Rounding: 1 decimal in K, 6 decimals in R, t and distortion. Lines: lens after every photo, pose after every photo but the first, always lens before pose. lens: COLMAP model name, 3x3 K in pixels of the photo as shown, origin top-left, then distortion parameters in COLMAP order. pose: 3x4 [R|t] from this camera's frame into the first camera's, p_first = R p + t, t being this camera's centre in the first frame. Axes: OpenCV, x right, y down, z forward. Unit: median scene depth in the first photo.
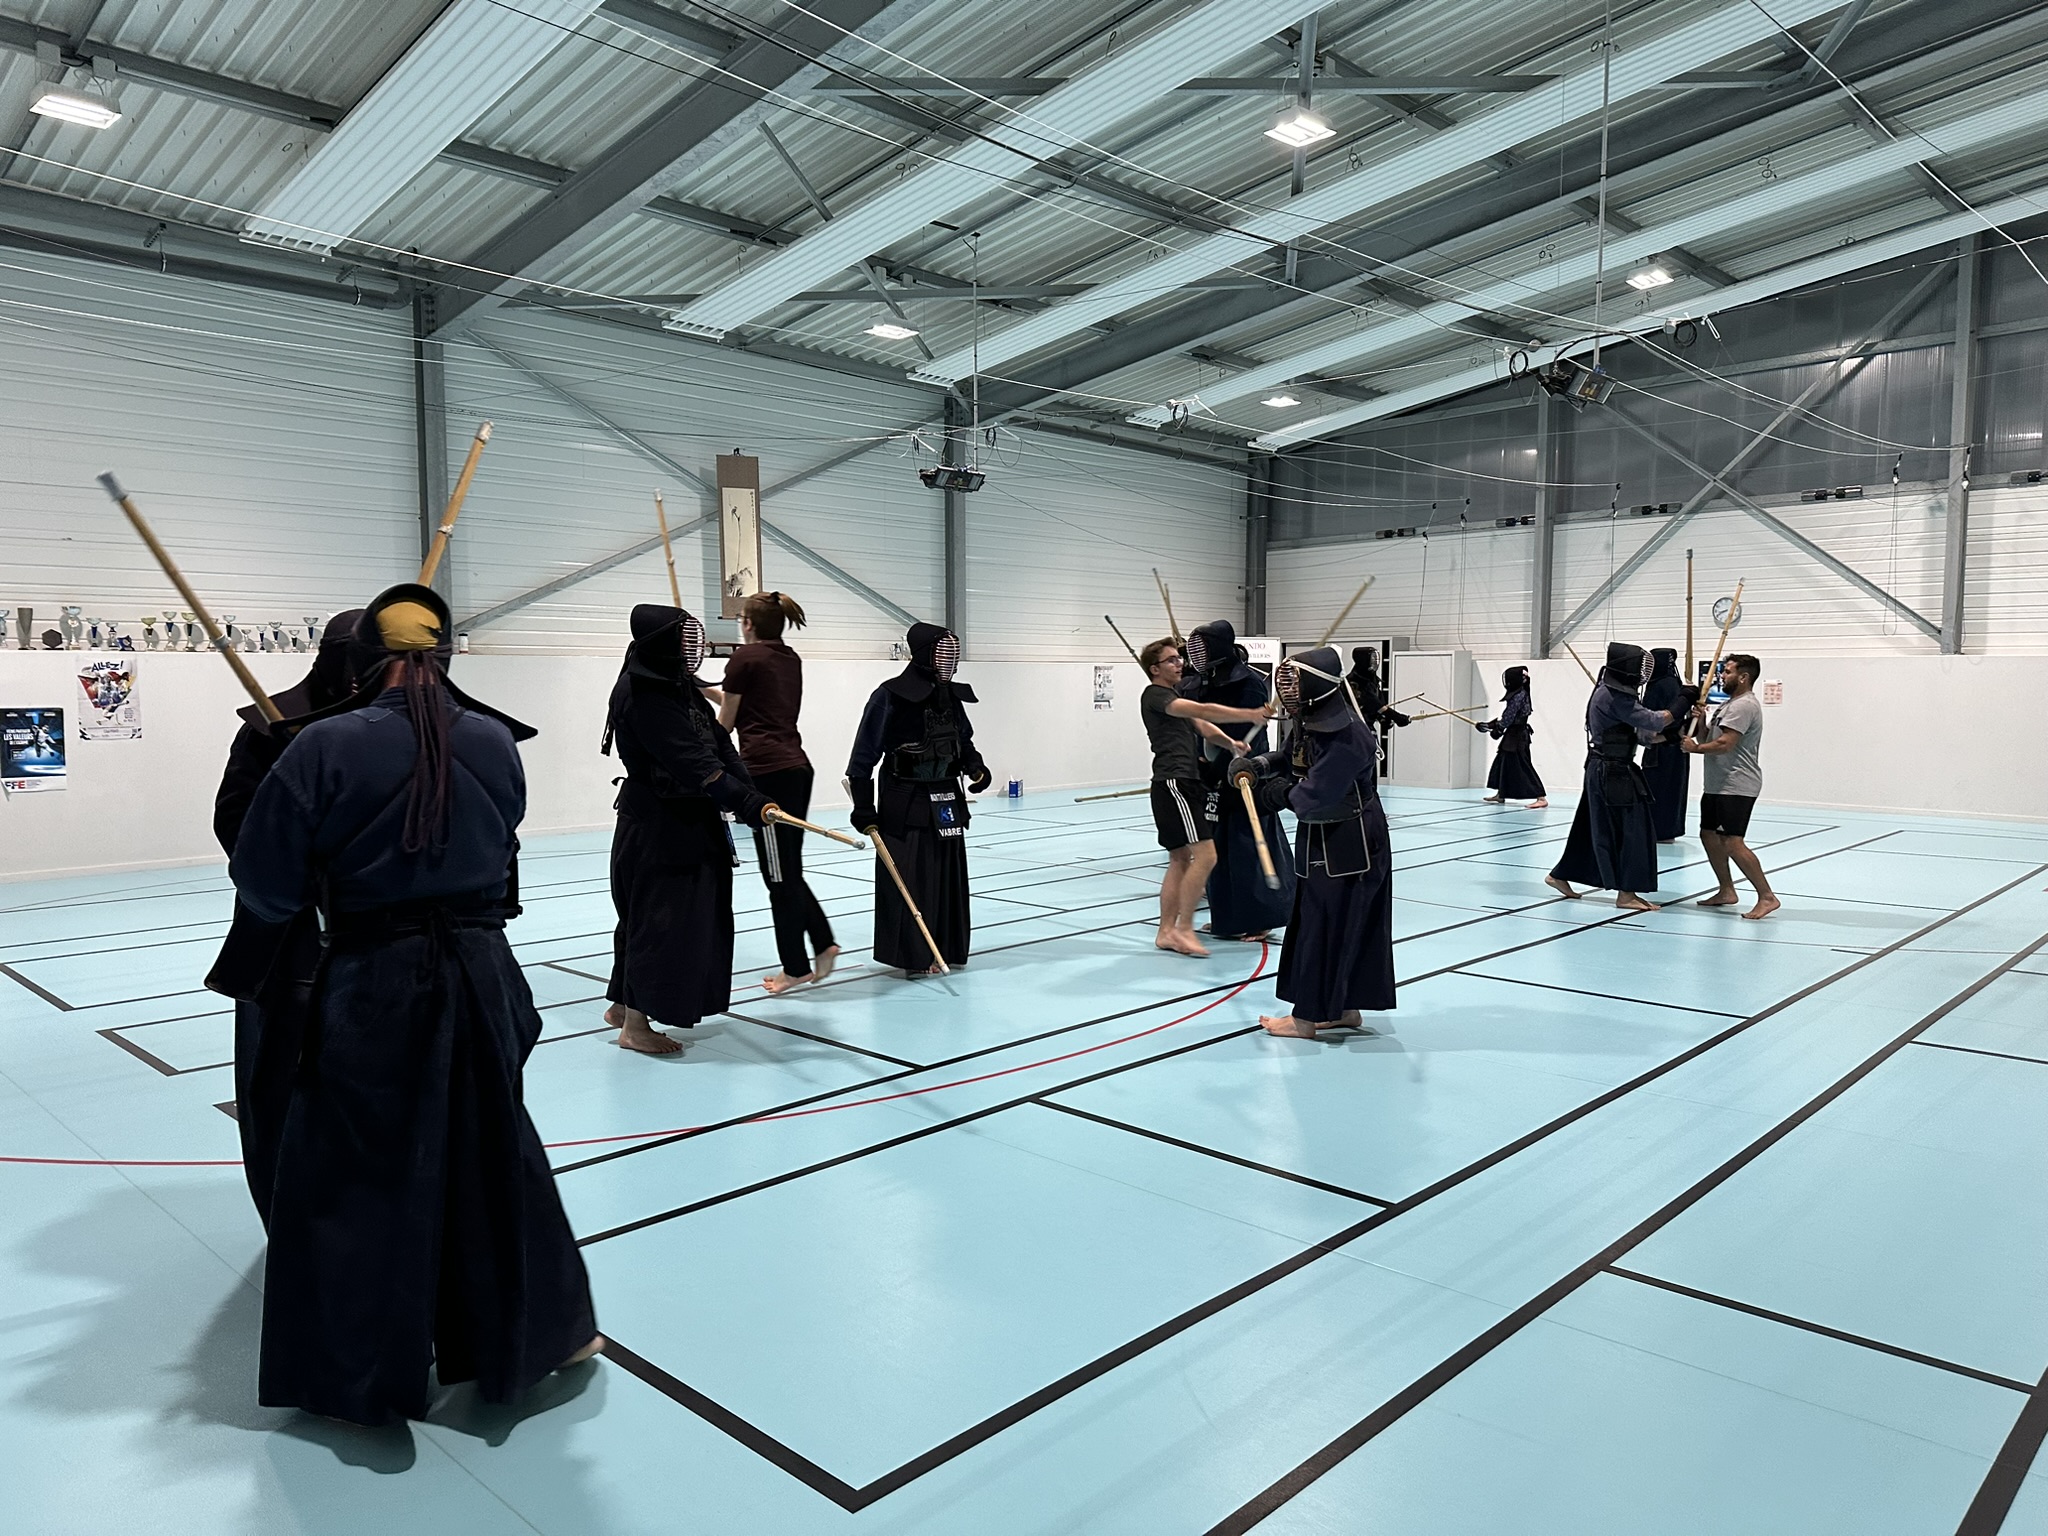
lens RADIAL K [[1421.5, 0, 1036.6], [0, 1421.5, 785.2], [0, 0, 1]] dist [0.019790, -0.043776]
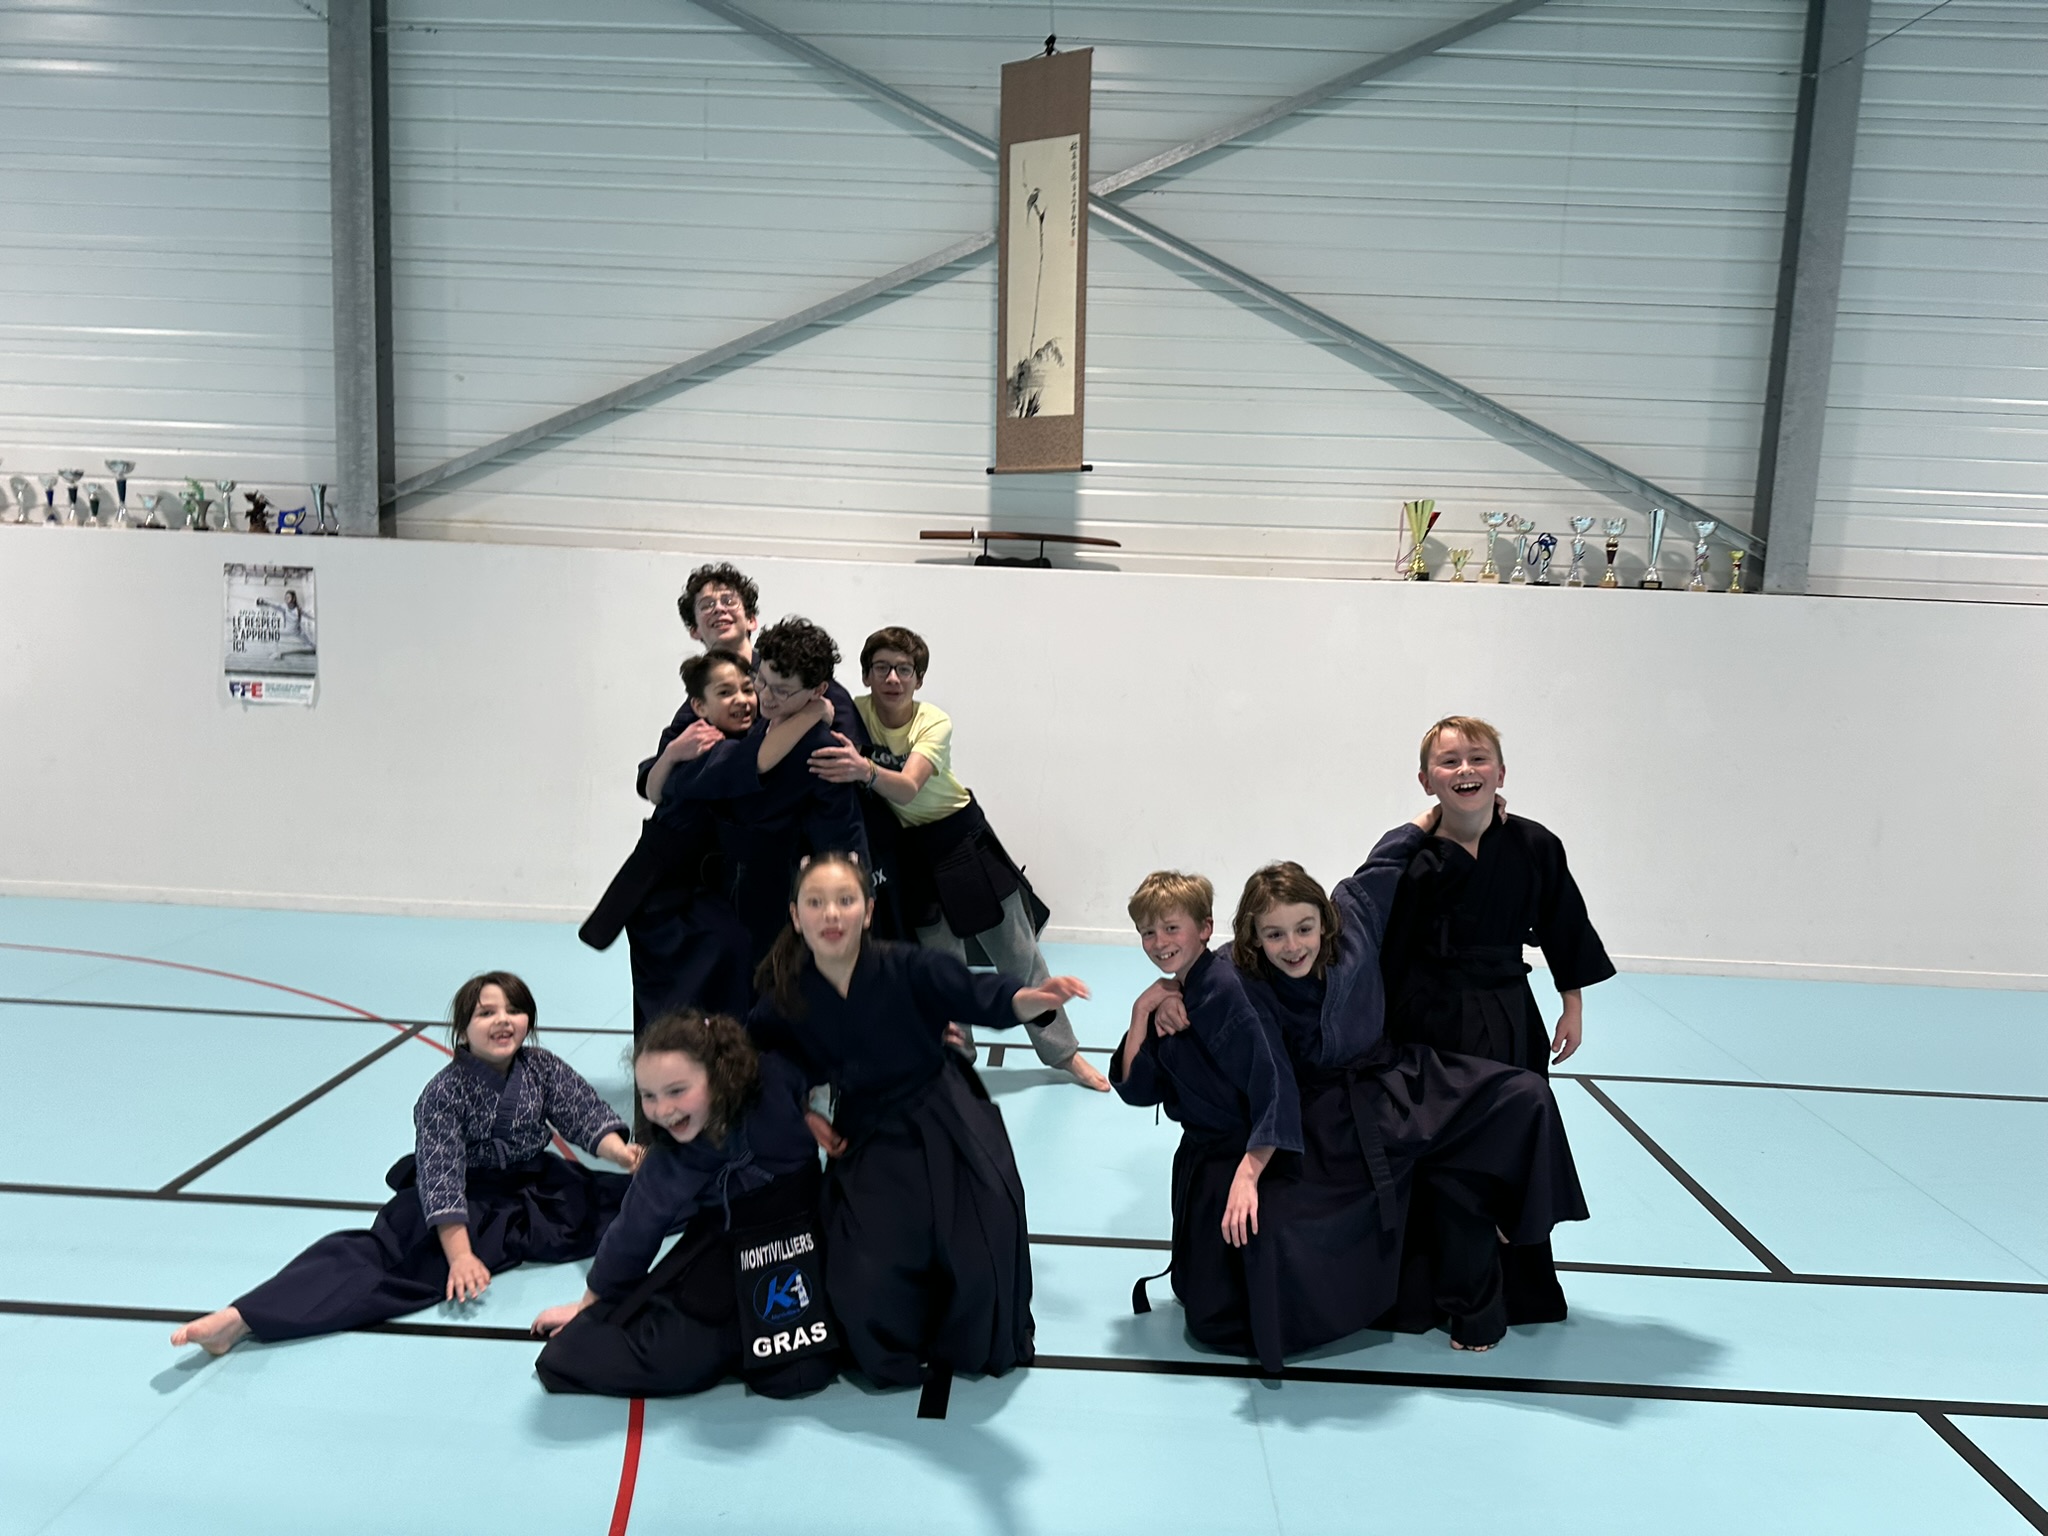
lens RADIAL K [[1410.2, 0, 1033.4], [0, 1410.2, 801.0], [0, 0, 1]] dist [0.007764, -0.026017]
pose [[0.671712, 0.134333, -0.728531, 0.106052], [-0.098822, 0.990881, 0.091592, -0.060076], [0.734191, 0.010471, 0.678862, 0.734195]]
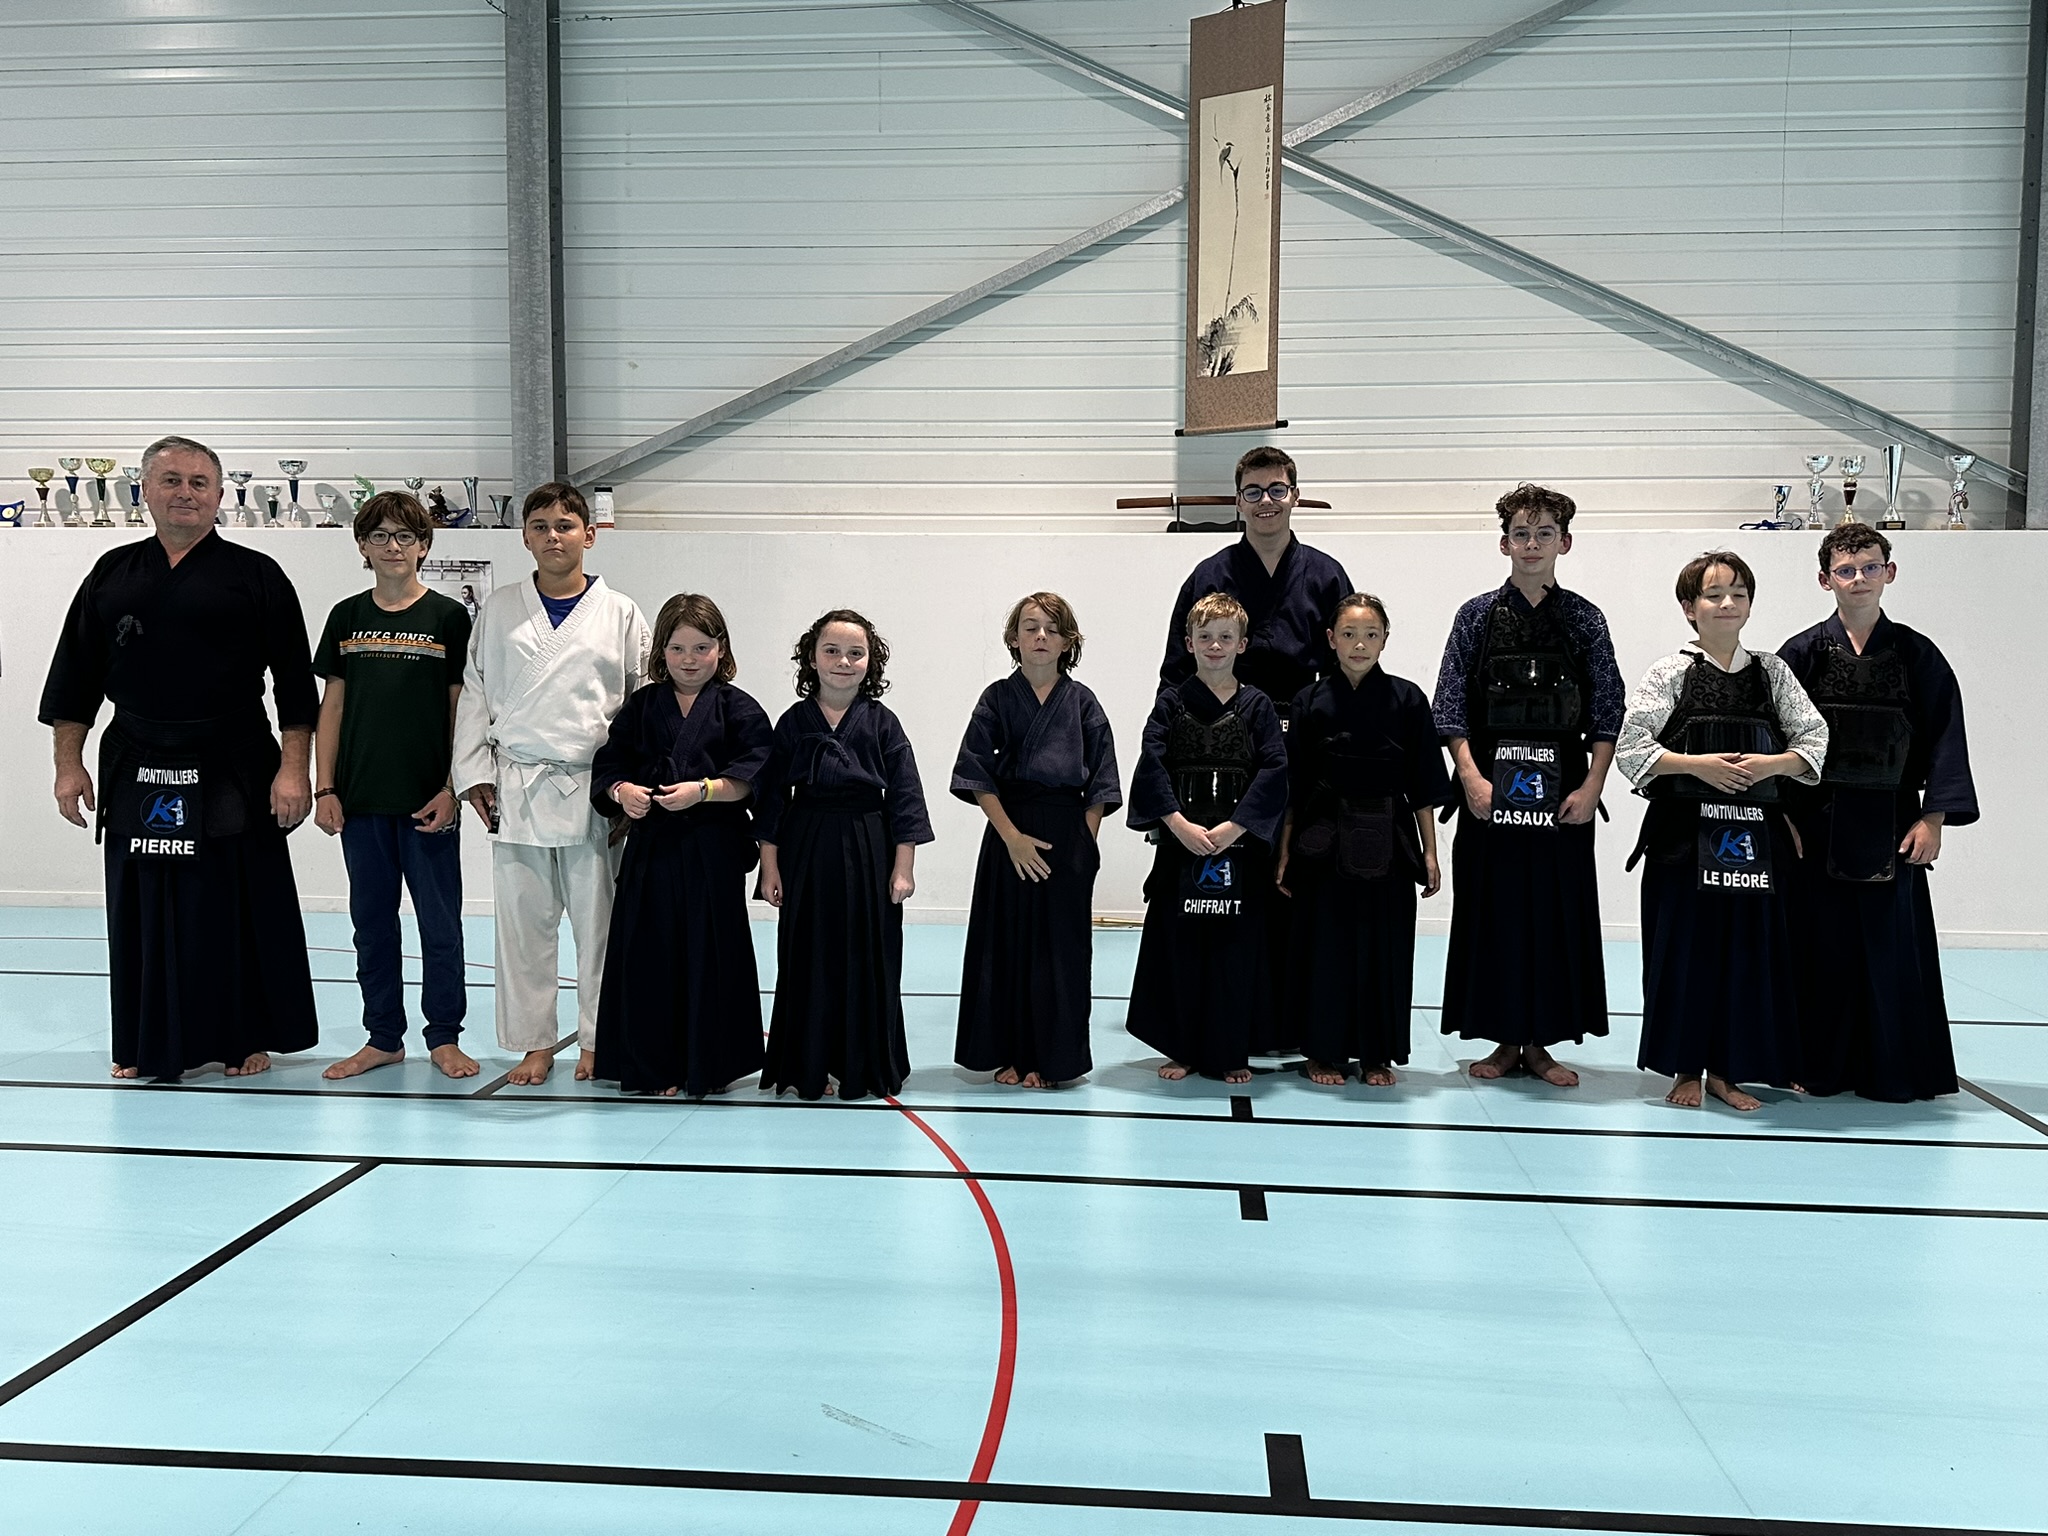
lens RADIAL K [[1685.9, 0, 1025.5], [0, 1685.9, 774.9], [0, 0, 1]] dist [0.034892, -0.070196]
pose [[0.627902, 0.068414, -0.775280, 0.130644], [-0.067462, 0.997164, 0.033356, -0.033486], [0.775363, 0.031358, 0.630736, 0.672125]]
